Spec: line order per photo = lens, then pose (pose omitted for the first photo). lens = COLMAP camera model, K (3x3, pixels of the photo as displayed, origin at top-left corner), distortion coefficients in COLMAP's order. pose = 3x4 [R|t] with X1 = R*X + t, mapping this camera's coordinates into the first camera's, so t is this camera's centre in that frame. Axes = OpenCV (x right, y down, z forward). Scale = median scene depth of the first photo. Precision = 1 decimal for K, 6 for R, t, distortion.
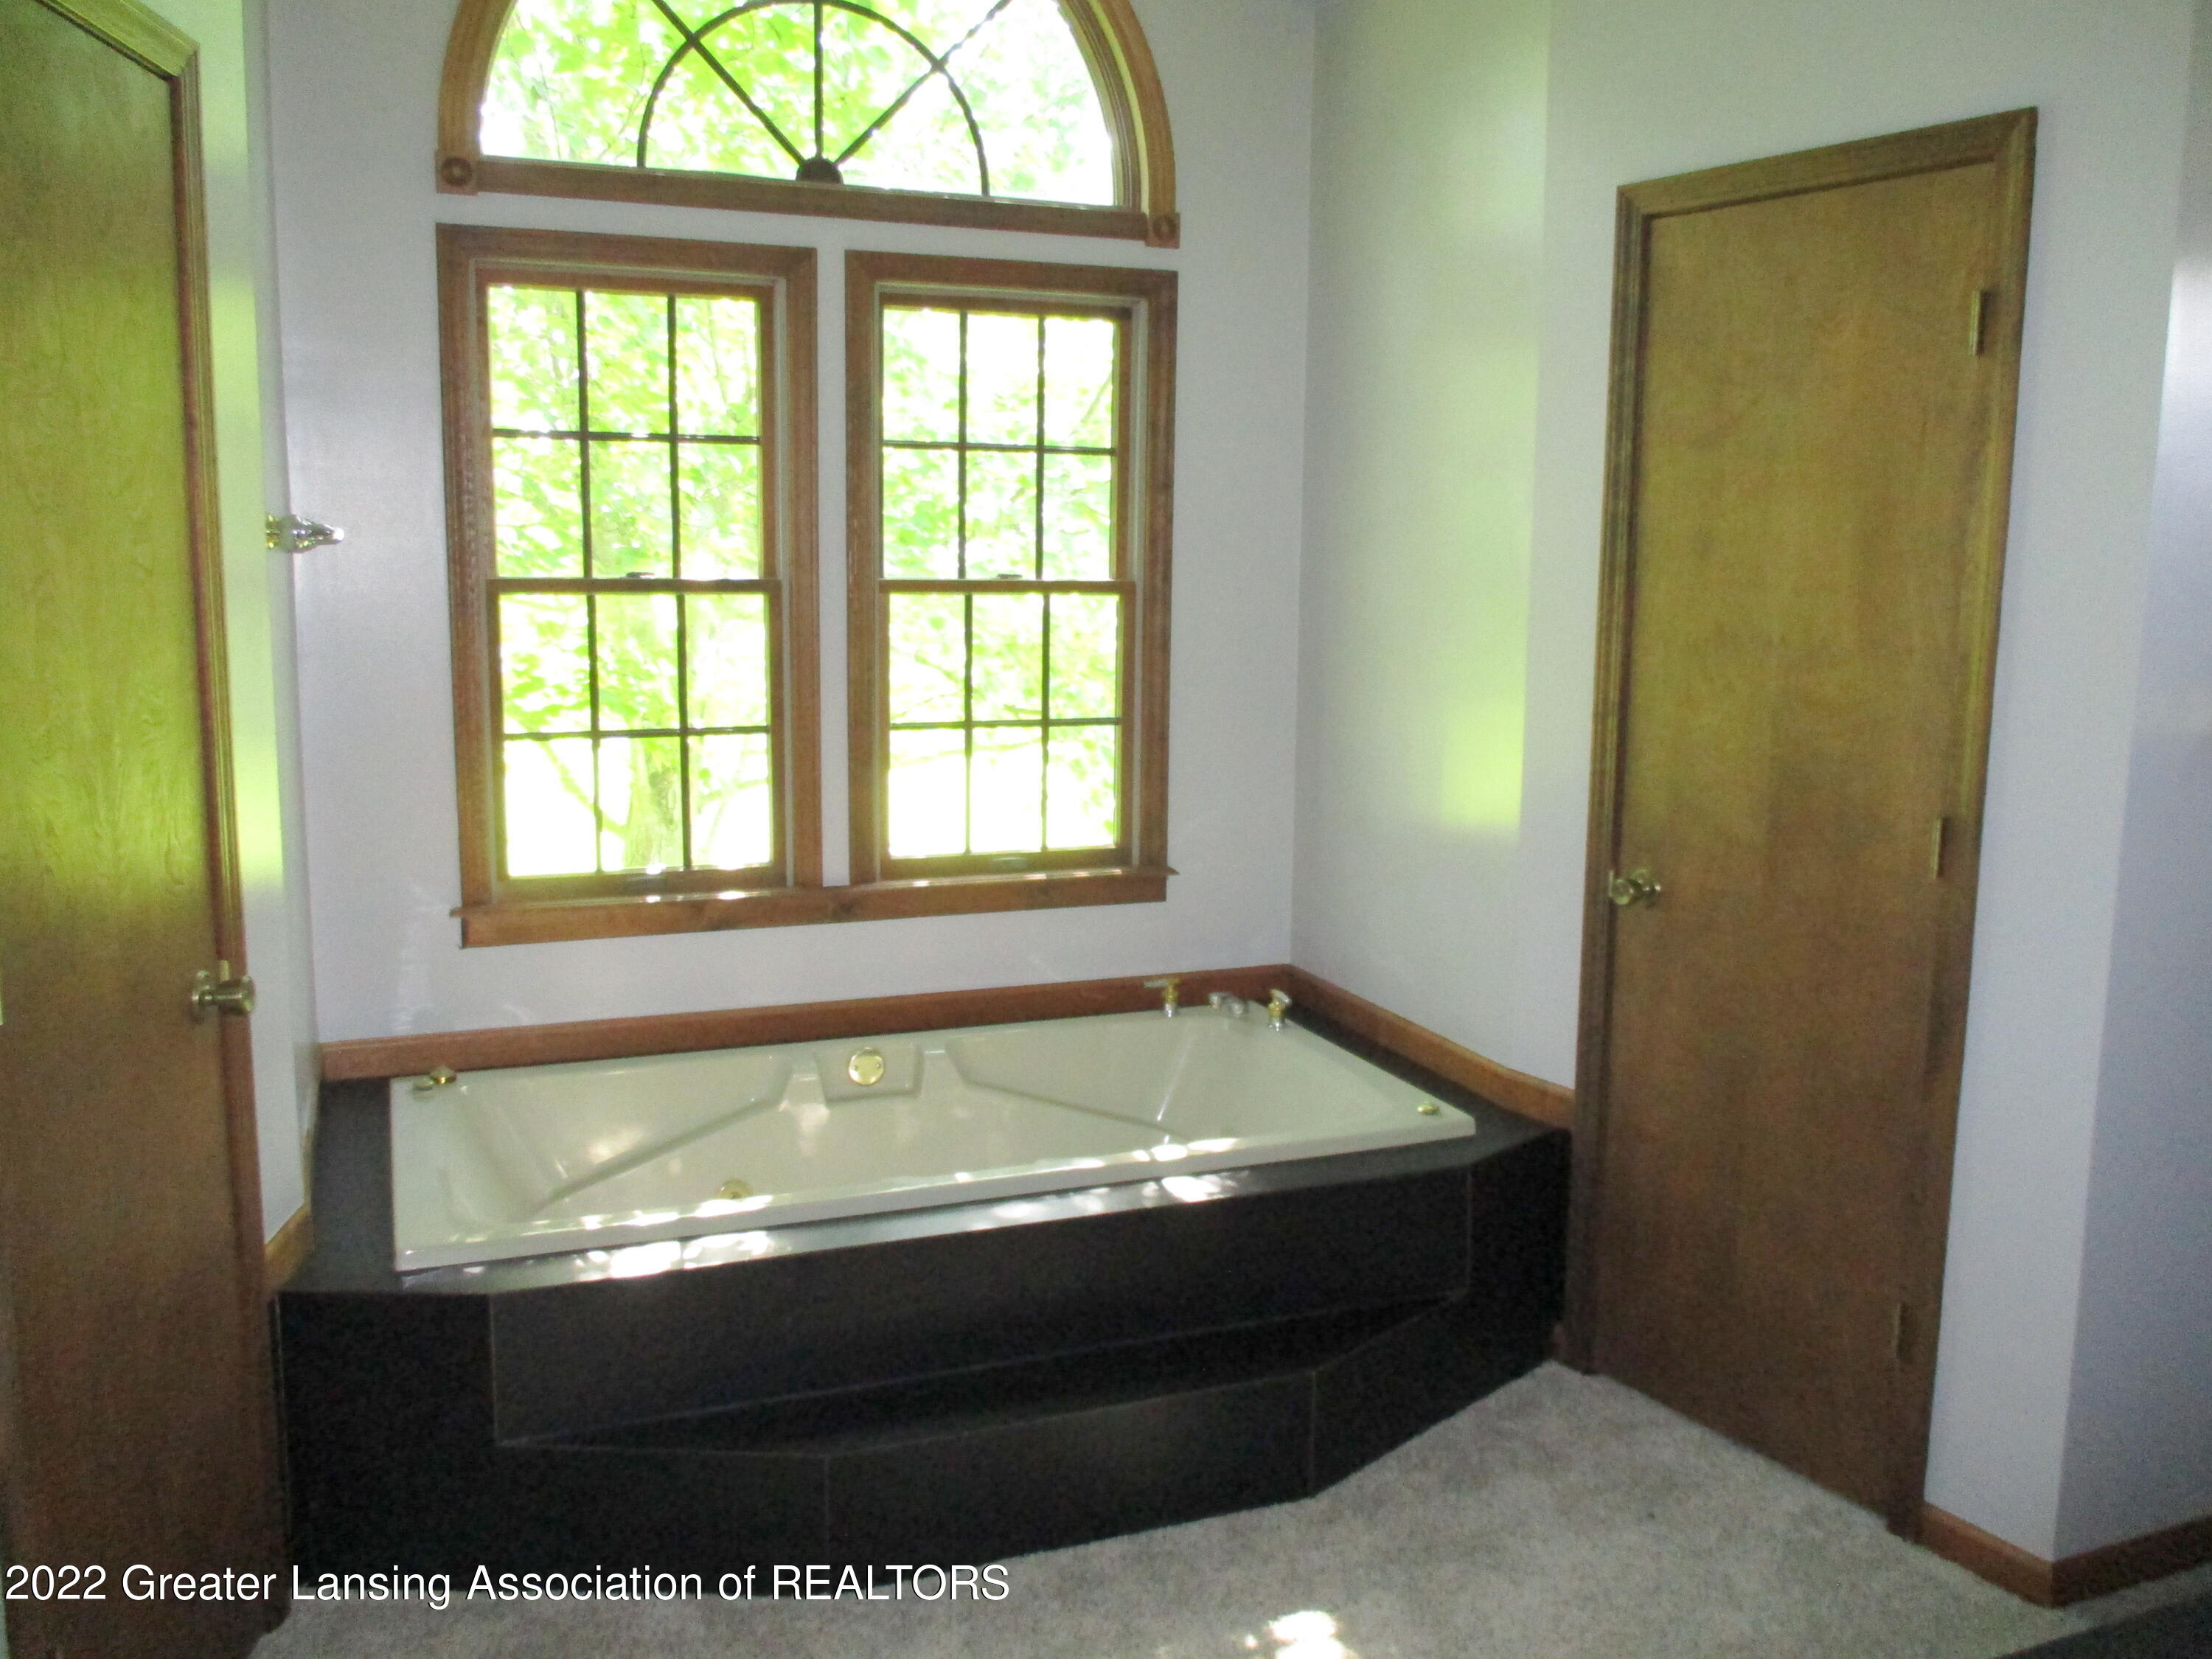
lens RADIAL K [[1902.4, 0, 1106.0], [0, 1902.4, 829.5], [0, 0, 1]] dist [-0.009462, -0.011307]
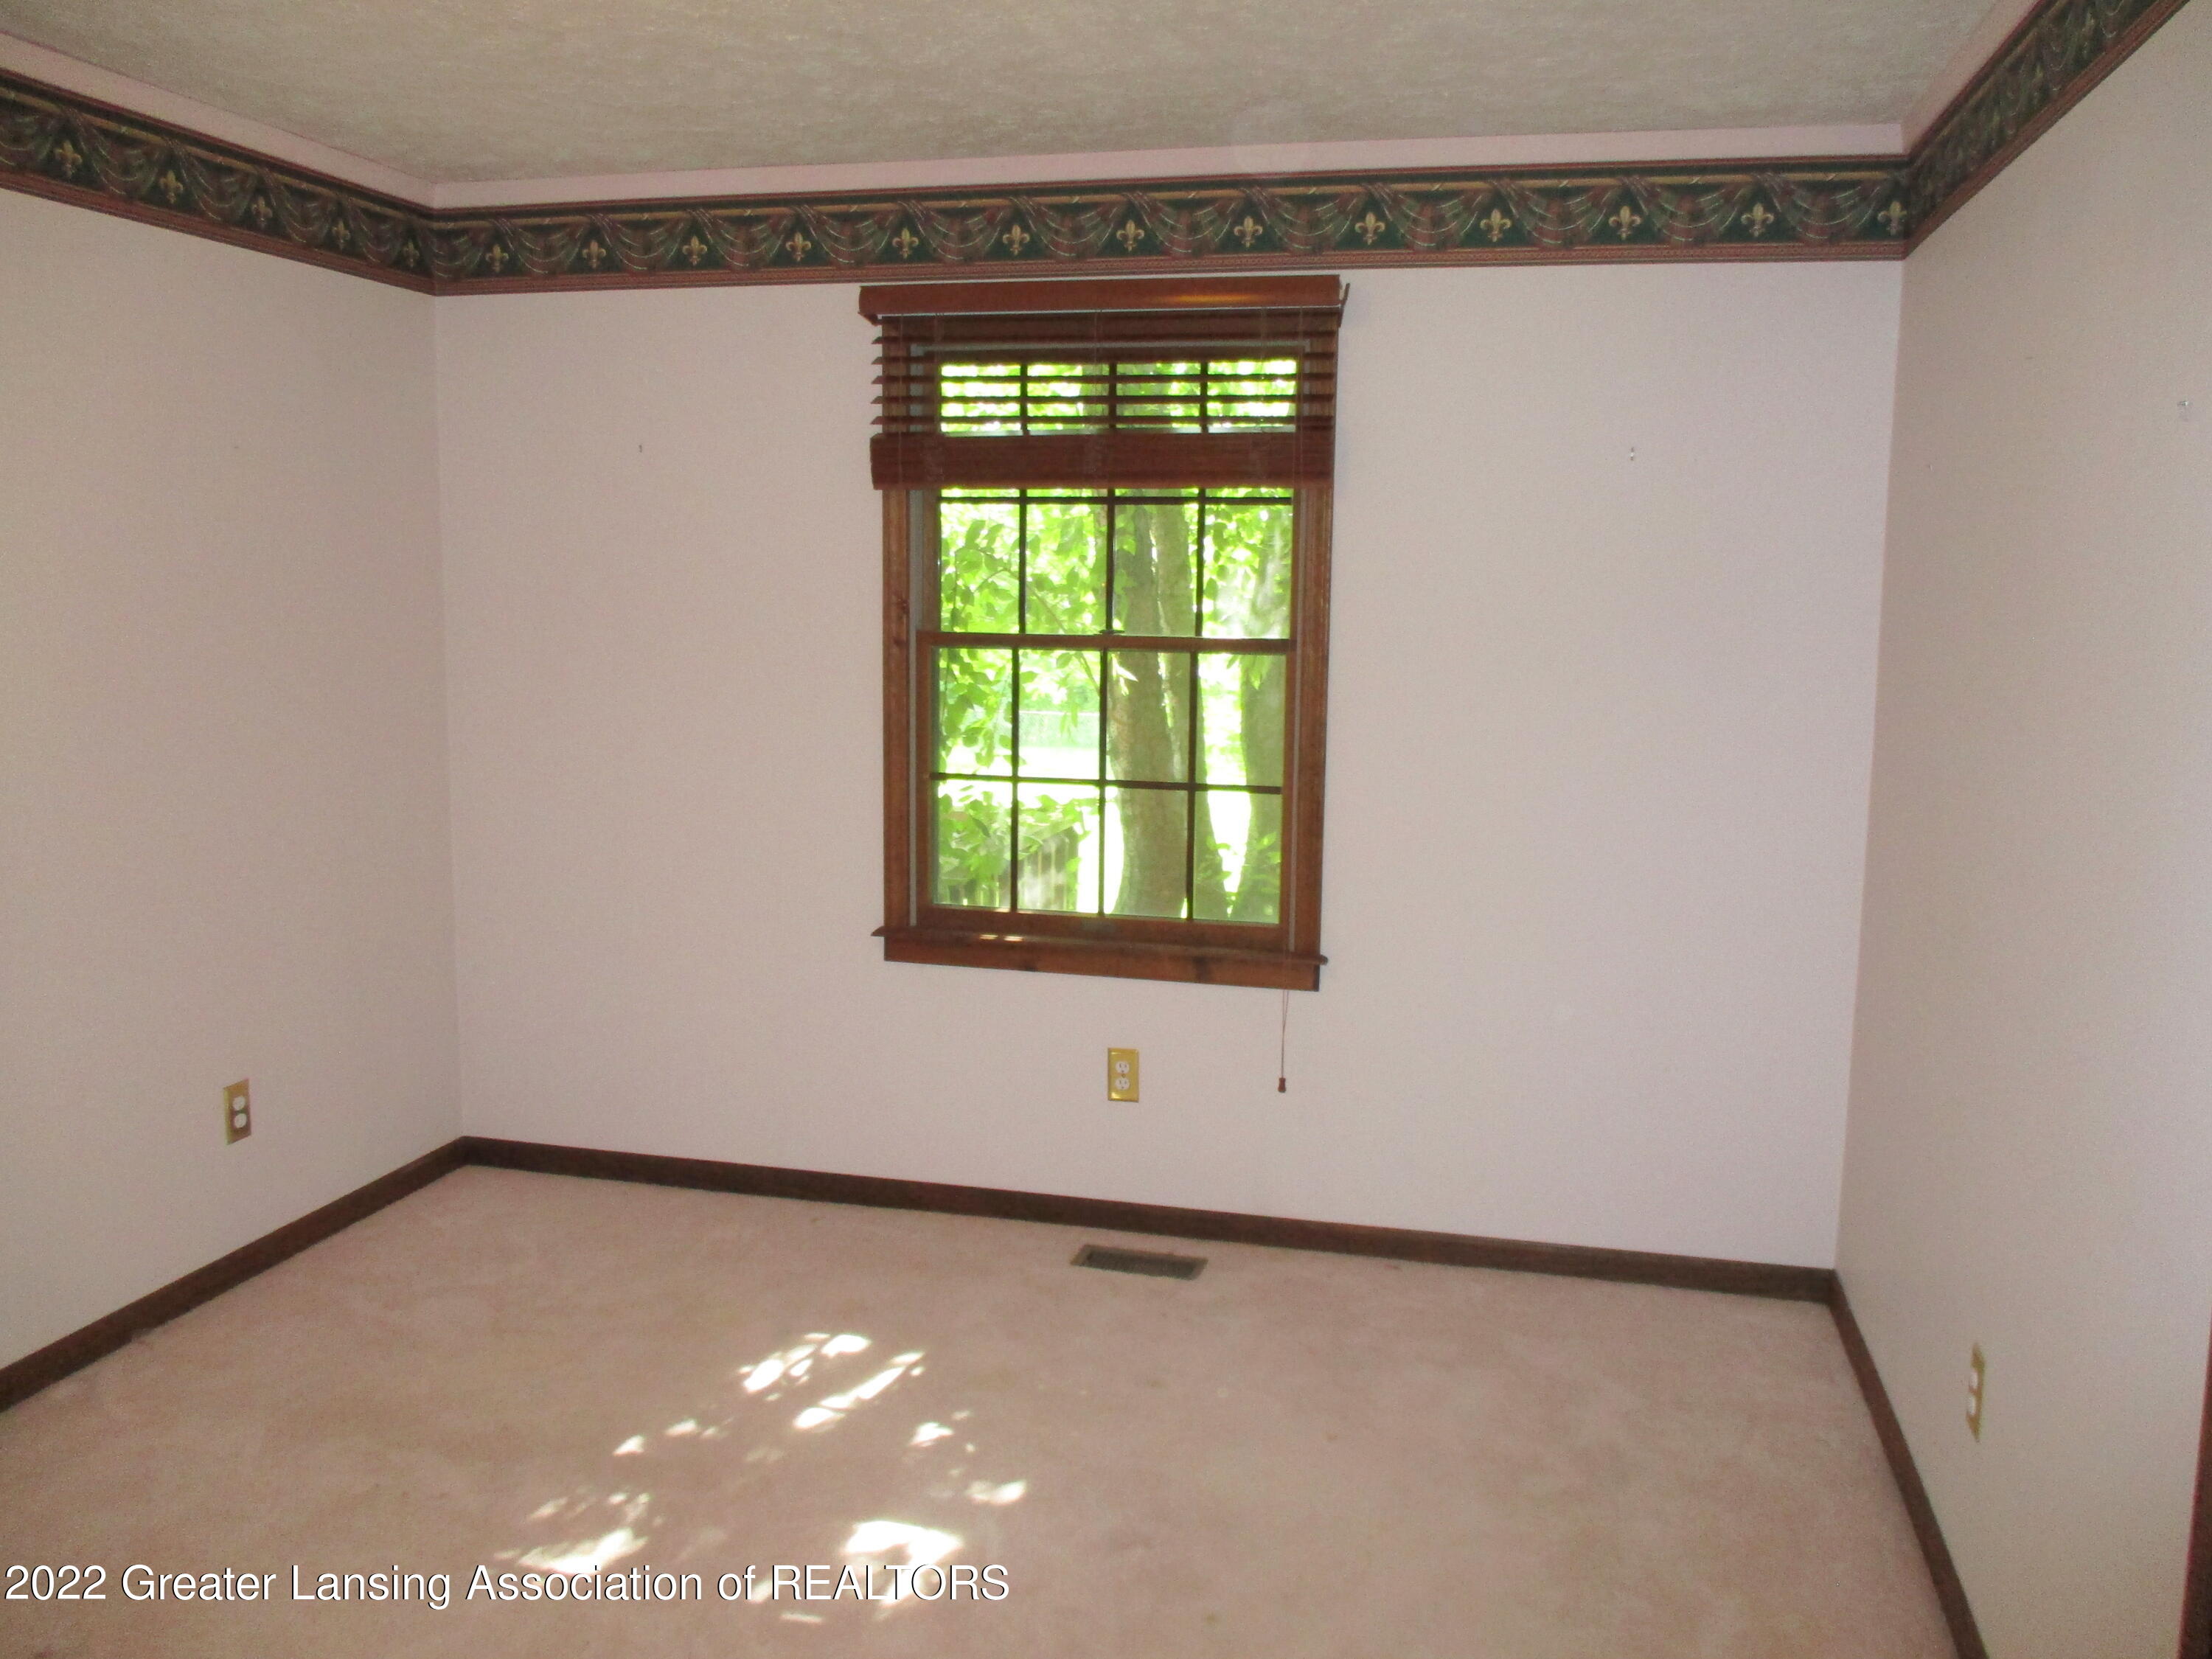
lens RADIAL K [[1902.4, 0, 1106.0], [0, 1902.4, 829.5], [0, 0, 1]] dist [-0.009462, -0.011307]
pose [[0.798907, 0.072115, -0.597115, 0.617828], [-0.095552, 0.995395, -0.007627, -0.028632], [0.593815, 0.063149, 0.802119, 0.269045]]
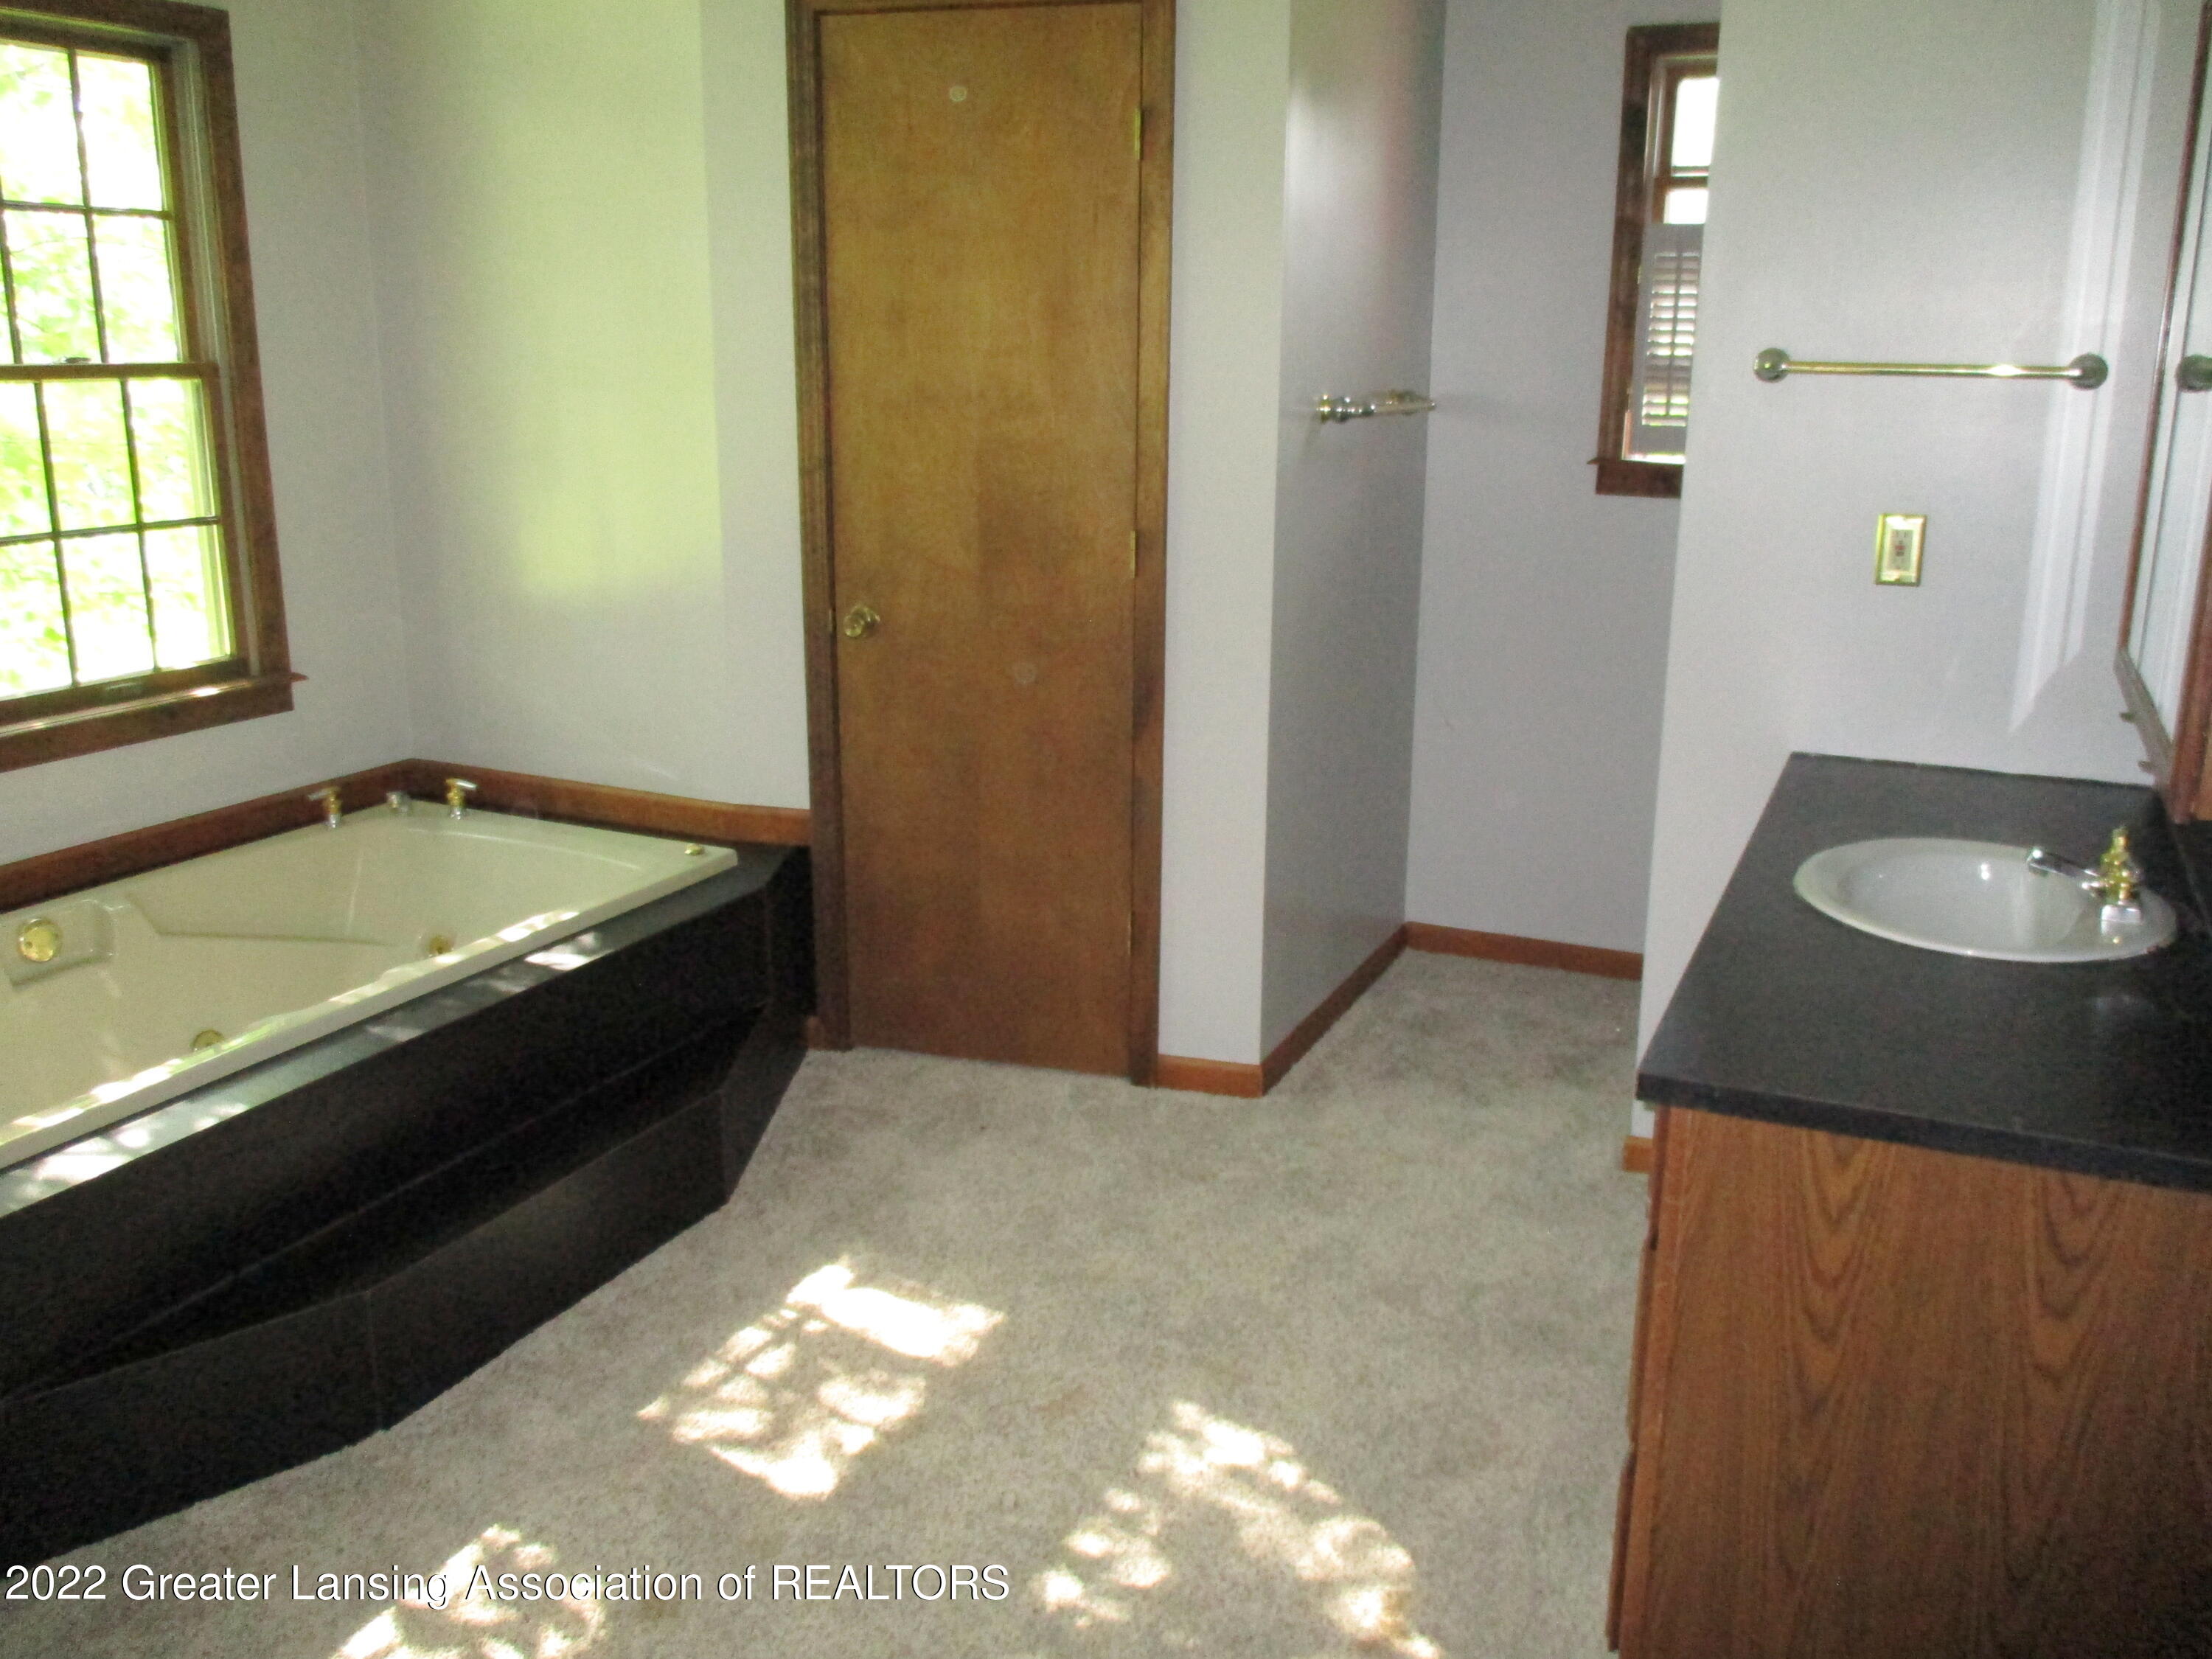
lens RADIAL K [[1940.1, 0, 1106.0], [0, 1940.1, 829.5], [0, 0, 1]] dist [-0.006474, 0.006501]
pose [[0.734539, -0.181791, 0.653762, -0.392471], [0.109102, 0.982551, 0.150636, -0.005404], [-0.669738, -0.039321, 0.741555, 0.026684]]
